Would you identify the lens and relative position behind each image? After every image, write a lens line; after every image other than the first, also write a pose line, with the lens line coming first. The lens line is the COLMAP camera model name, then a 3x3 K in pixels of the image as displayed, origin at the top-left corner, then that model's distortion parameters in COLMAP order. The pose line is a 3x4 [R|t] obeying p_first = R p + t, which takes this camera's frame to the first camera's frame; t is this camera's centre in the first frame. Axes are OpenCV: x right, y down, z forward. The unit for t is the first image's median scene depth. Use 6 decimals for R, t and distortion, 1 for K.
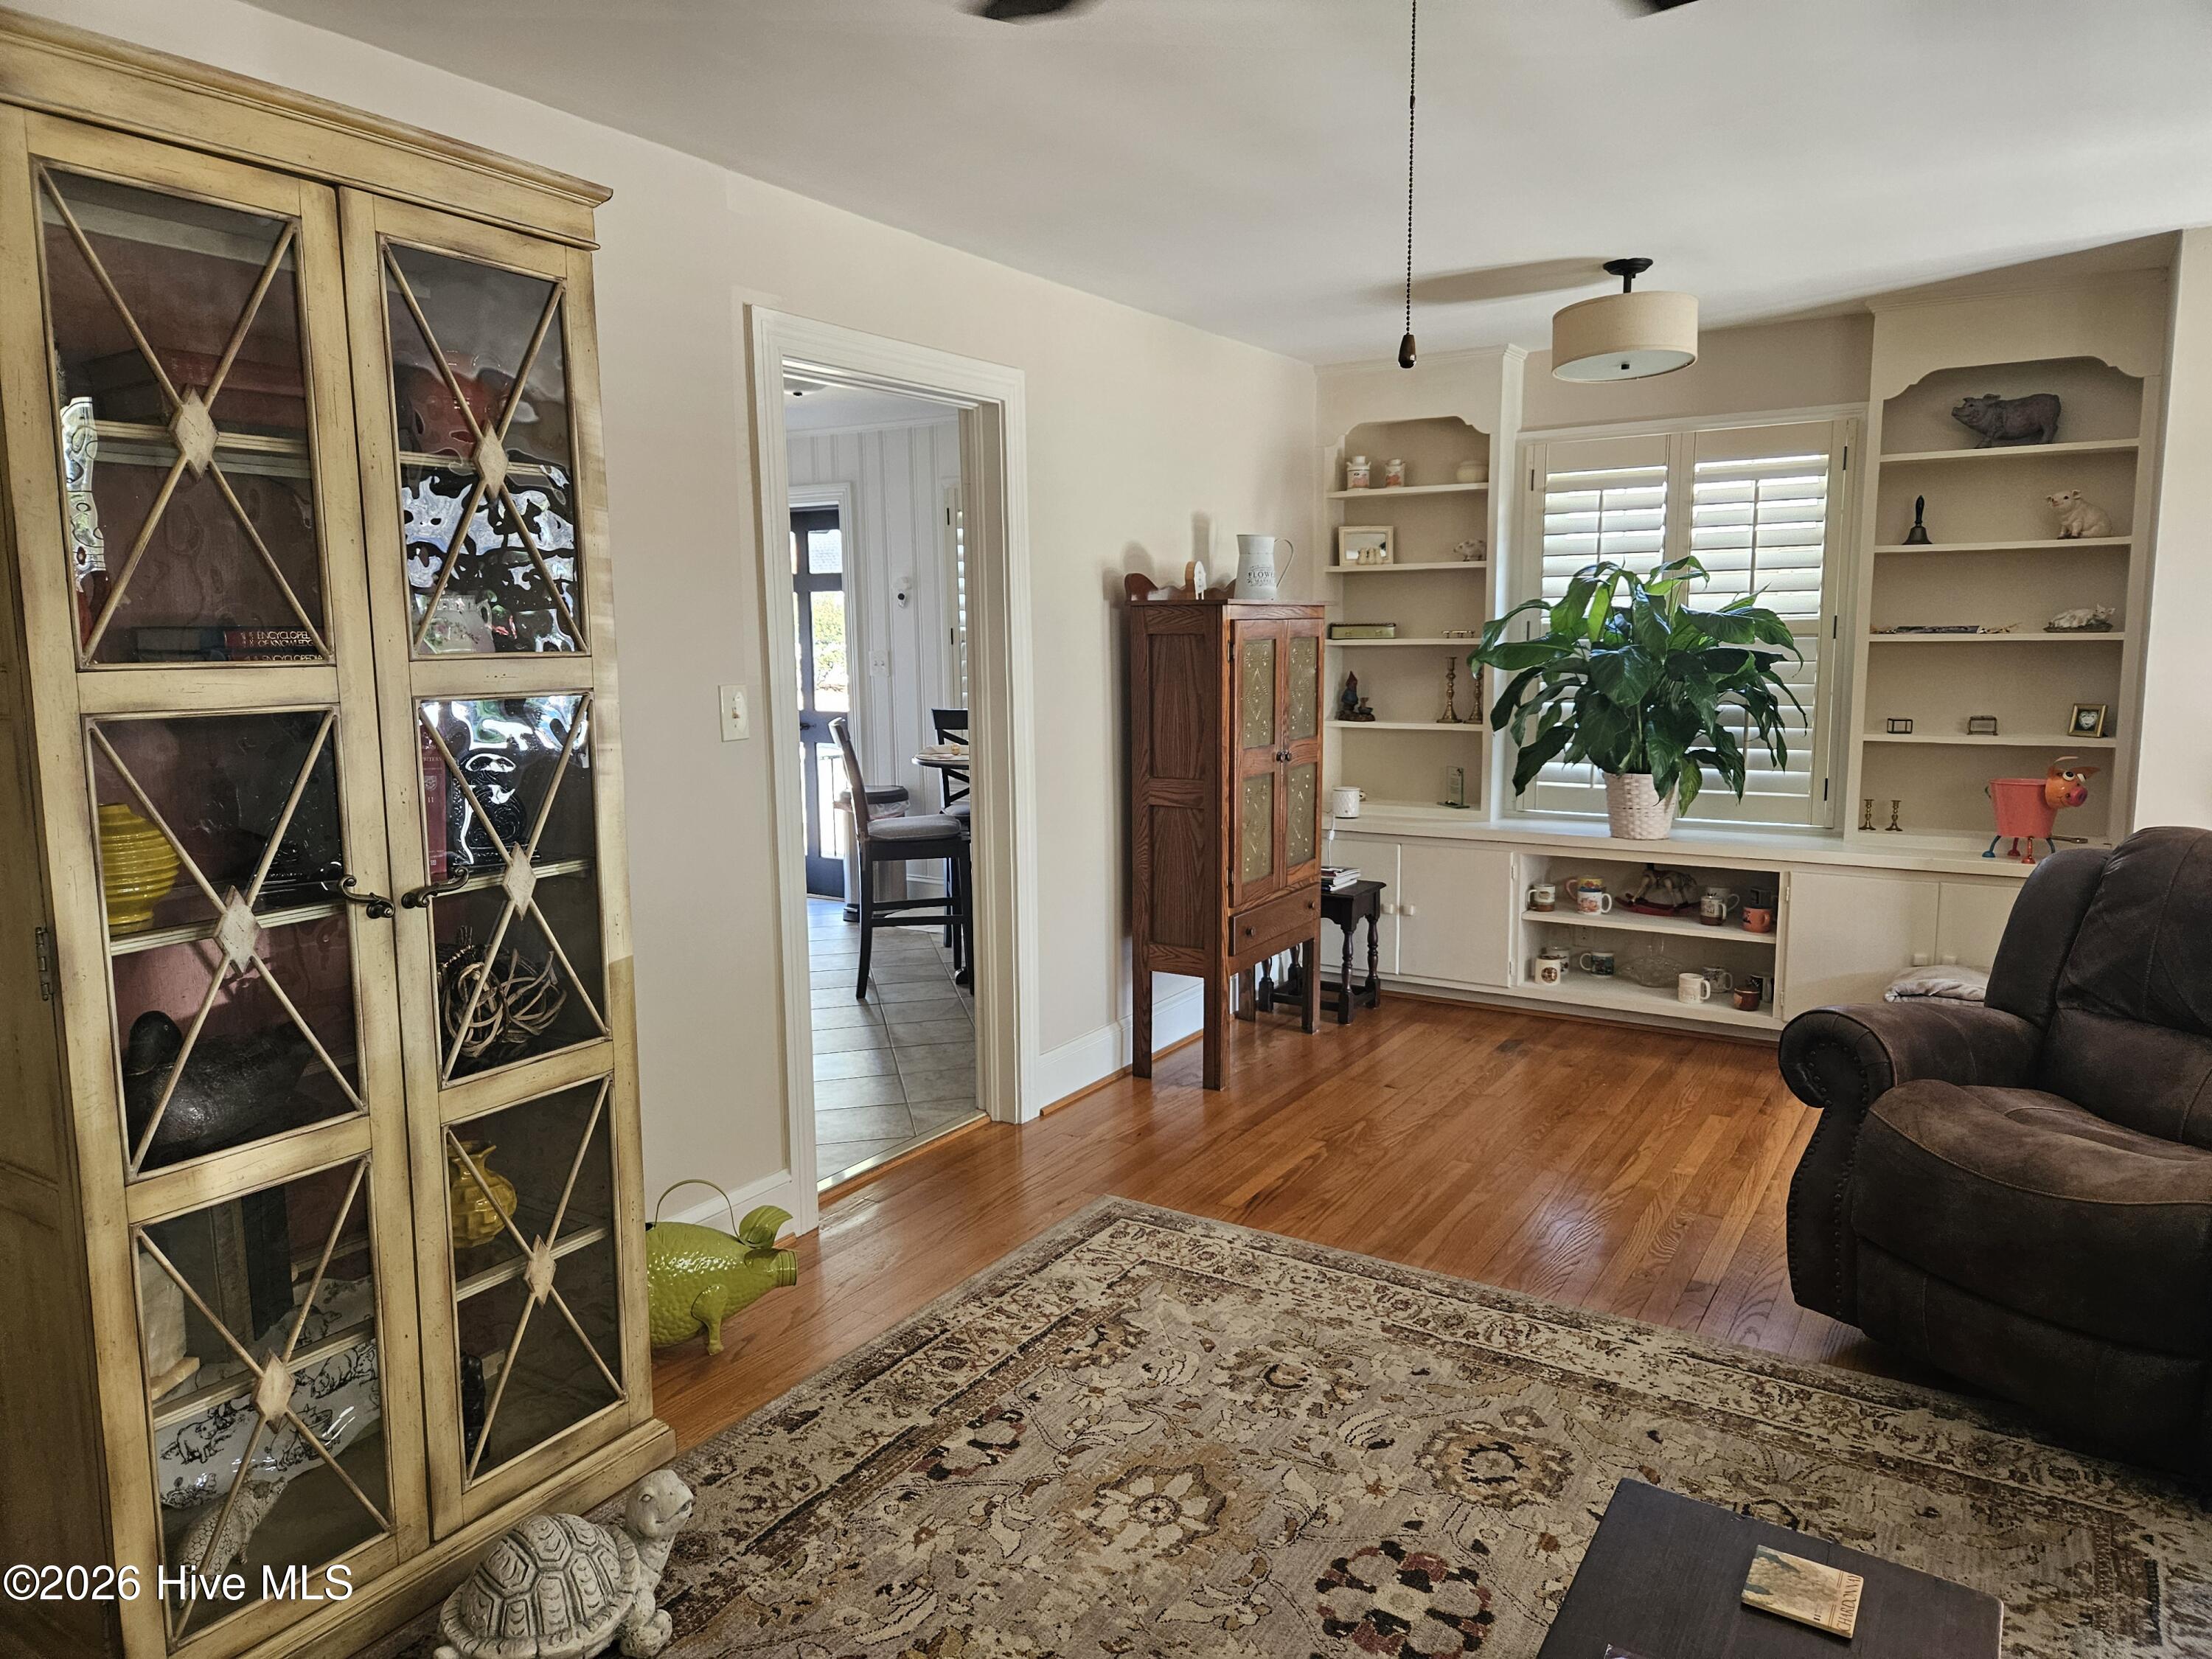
lens RADIAL K [[1487.3, 0, 1101.9], [0, 1487.3, 803.9], [0, 0, 1]] dist [0.062161, -0.054296]
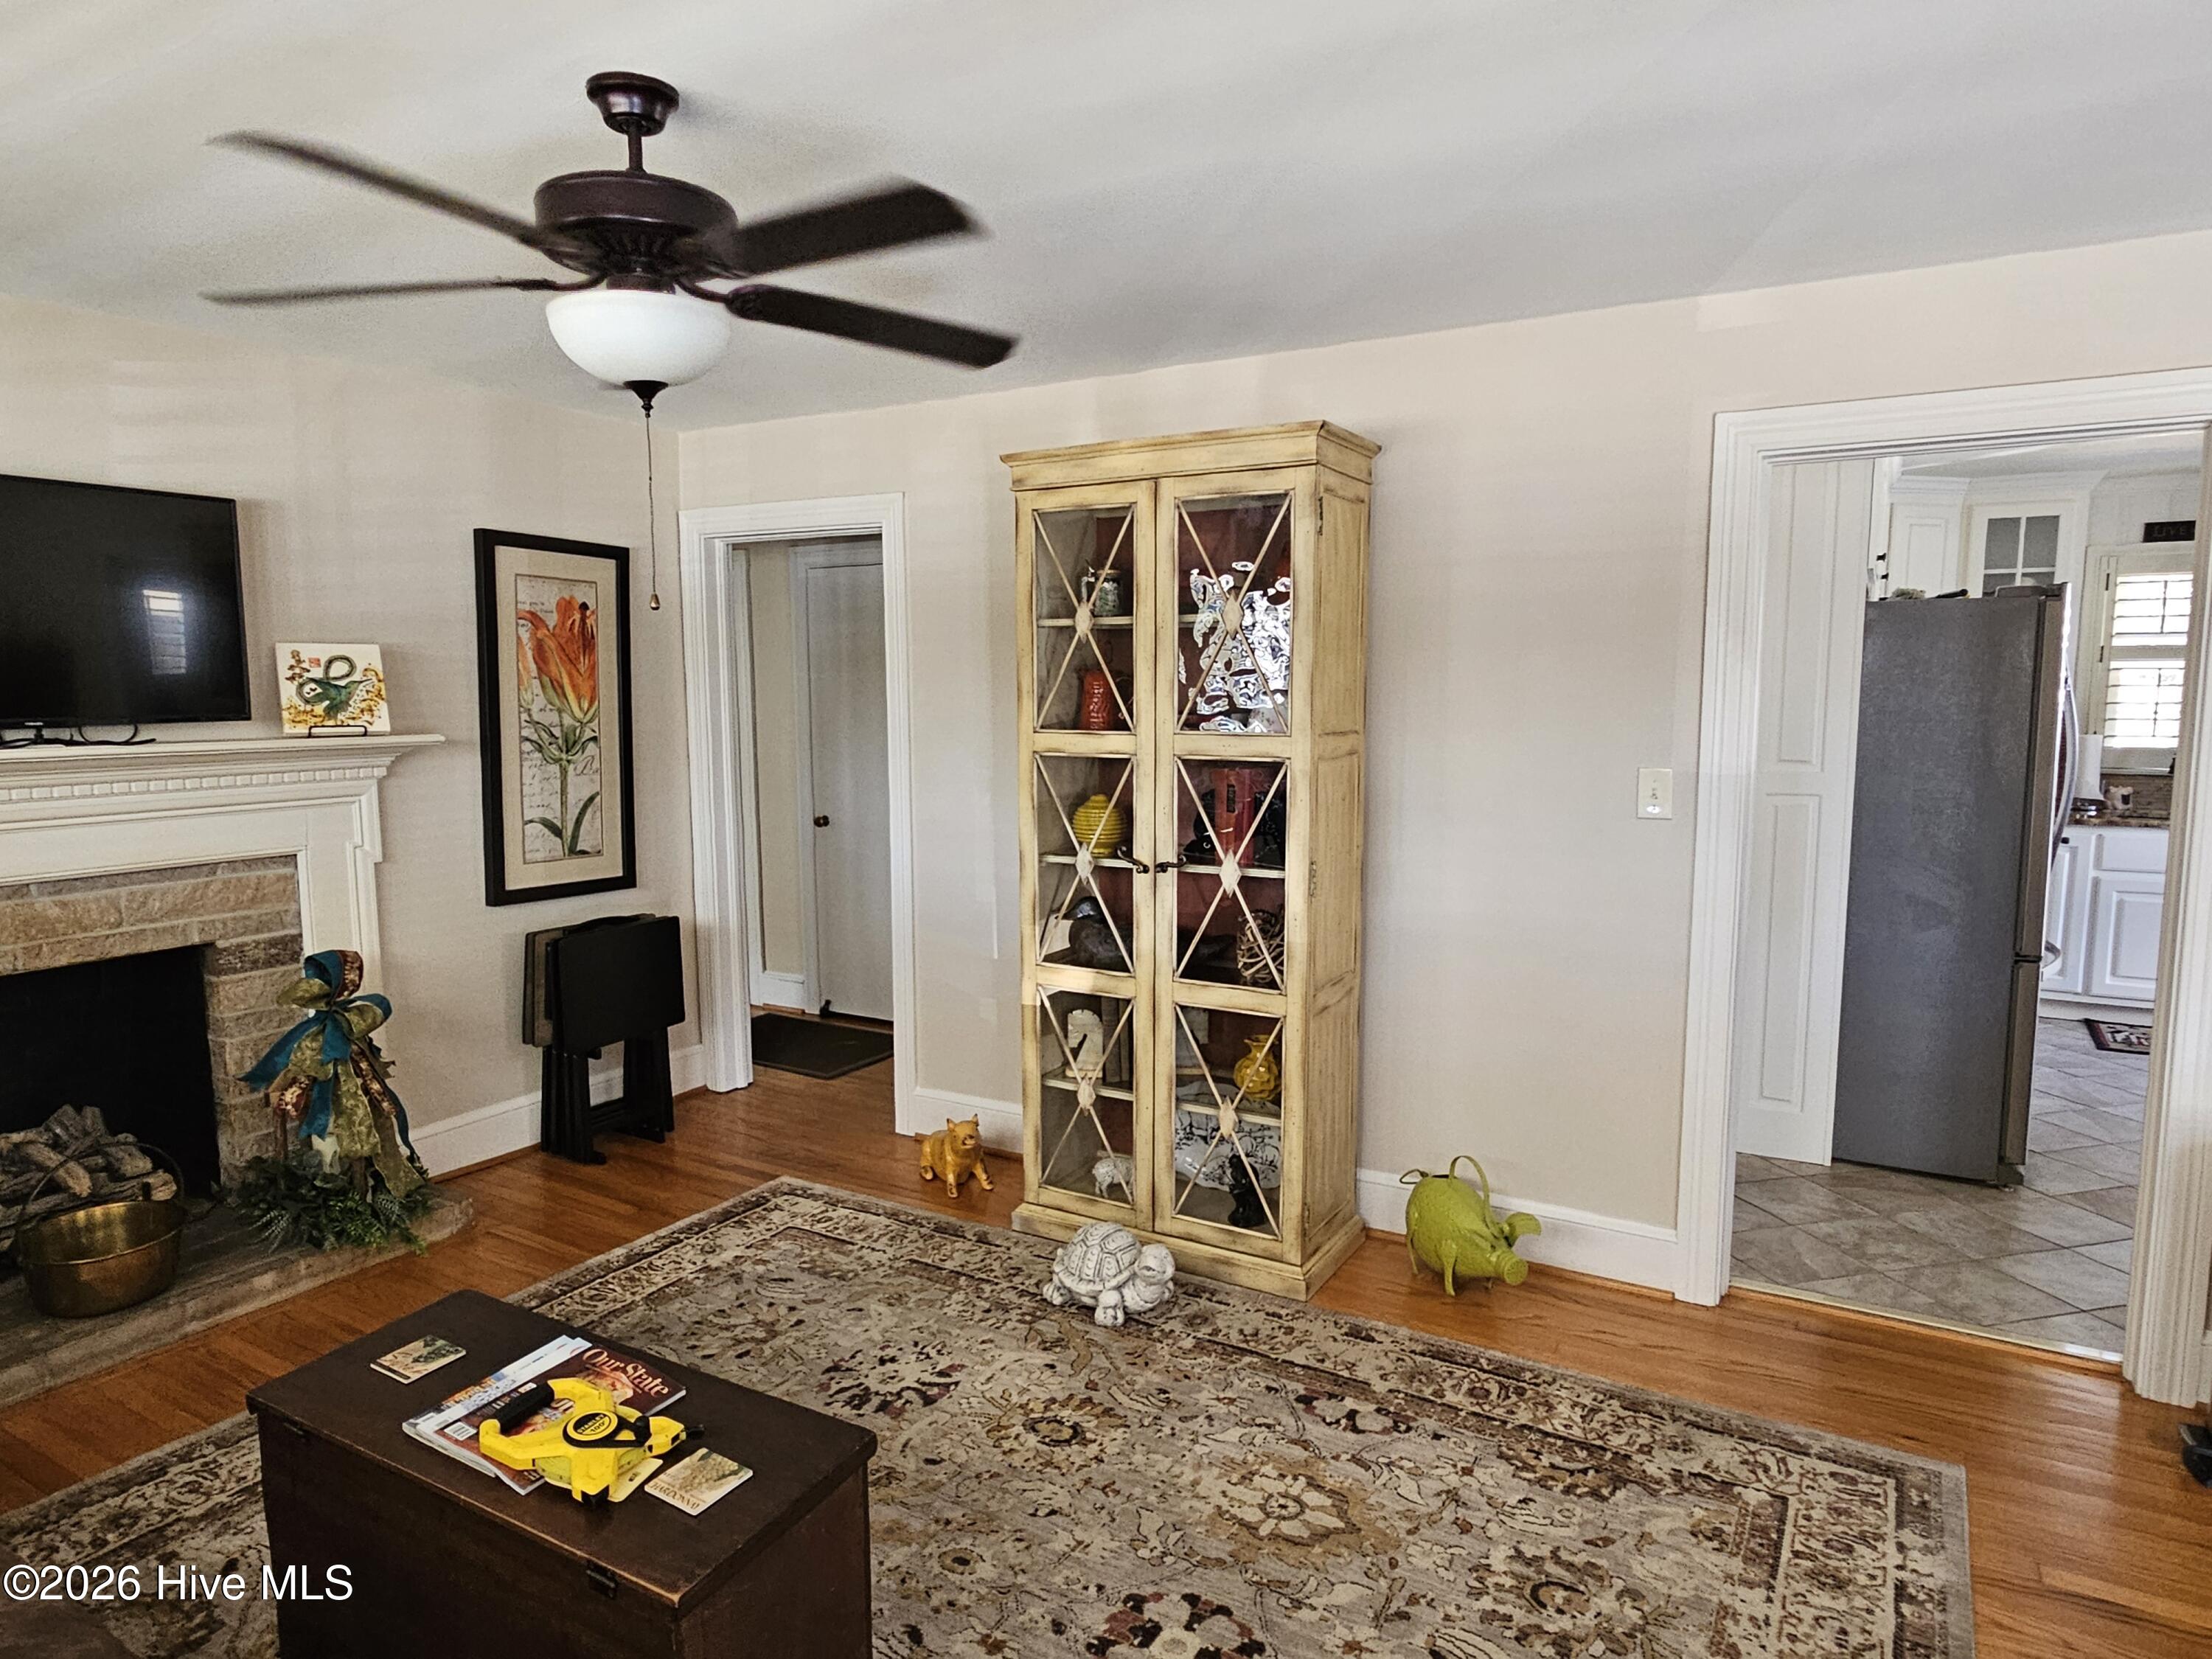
lens RADIAL K [[1332.1, 0, 1106.0], [0, 1332.1, 829.5], [0, 0, 1]] dist [-0.001790, -0.002501]
pose [[0.032655, 0.124130, -0.991728, 0.967100], [-0.118838, 0.985701, 0.119462, -0.143144], [0.992376, 0.113954, 0.046940, 0.755651]]
